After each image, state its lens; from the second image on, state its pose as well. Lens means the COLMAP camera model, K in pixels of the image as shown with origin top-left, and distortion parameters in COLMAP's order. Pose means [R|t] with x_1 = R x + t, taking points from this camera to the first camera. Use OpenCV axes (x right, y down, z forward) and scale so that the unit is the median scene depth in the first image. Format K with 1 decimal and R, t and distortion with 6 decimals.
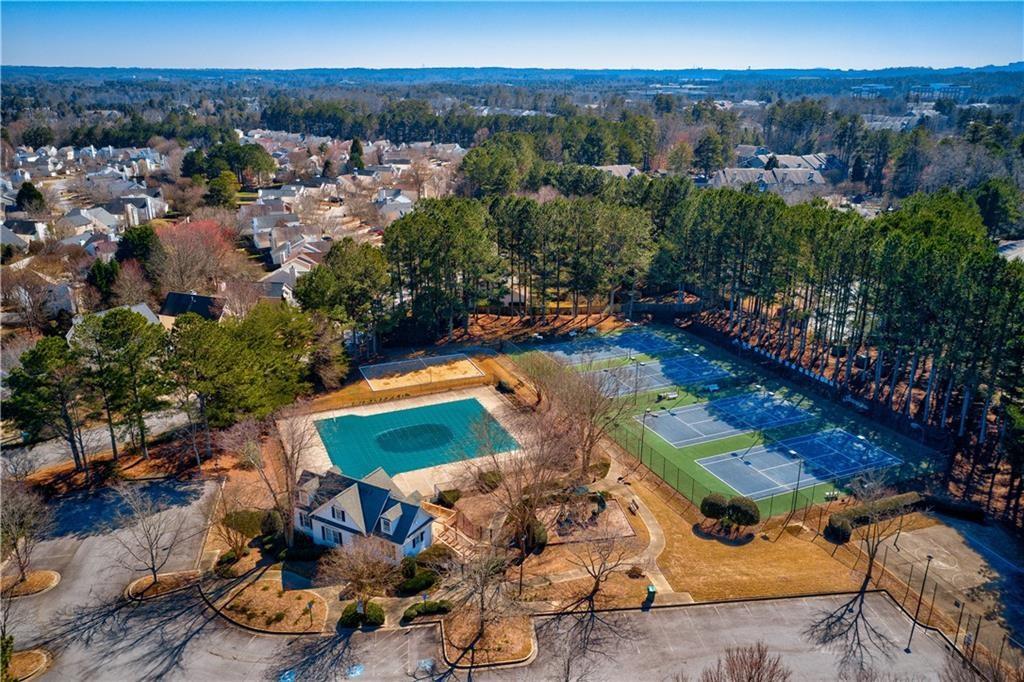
lens RADIAL K [[797.0, 0, 513.3], [0, 797.0, 340.6], [0, 0, 1]] dist [0.005405, 0.004033]
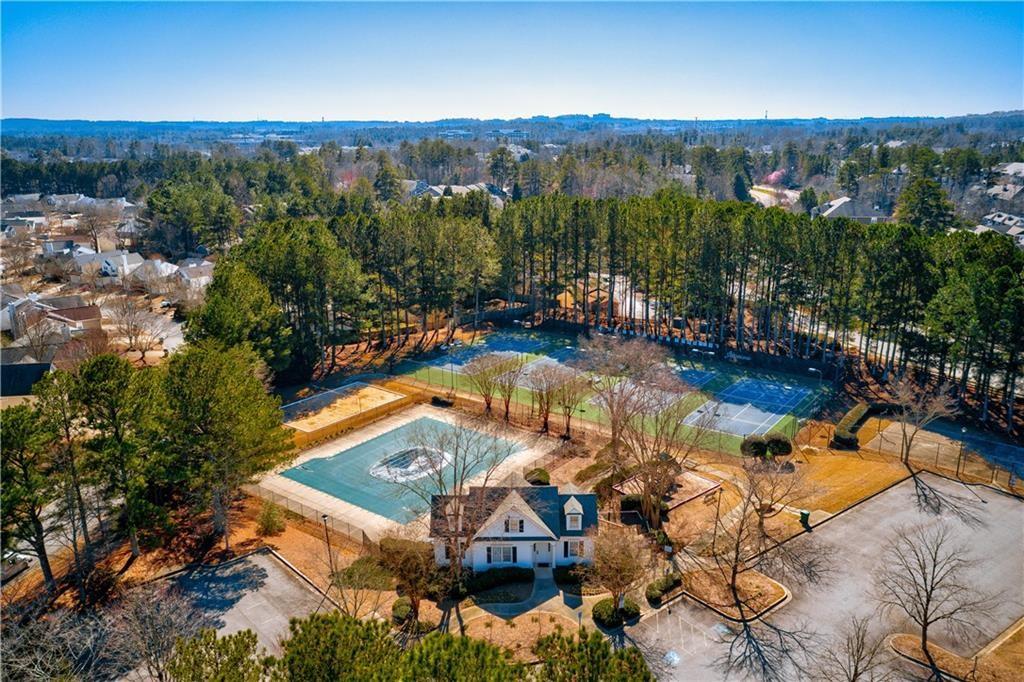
lens RADIAL K [[797.0, 0, 513.1], [0, 797.0, 341.0], [0, 0, 1]] dist [0.005405, 0.004033]
pose [[0.858382, -0.138173, 0.494054, -0.320996], [0.169449, 0.985359, -0.018828, 0.015845], [-0.484219, 0.099878, 0.869228, 0.104787]]
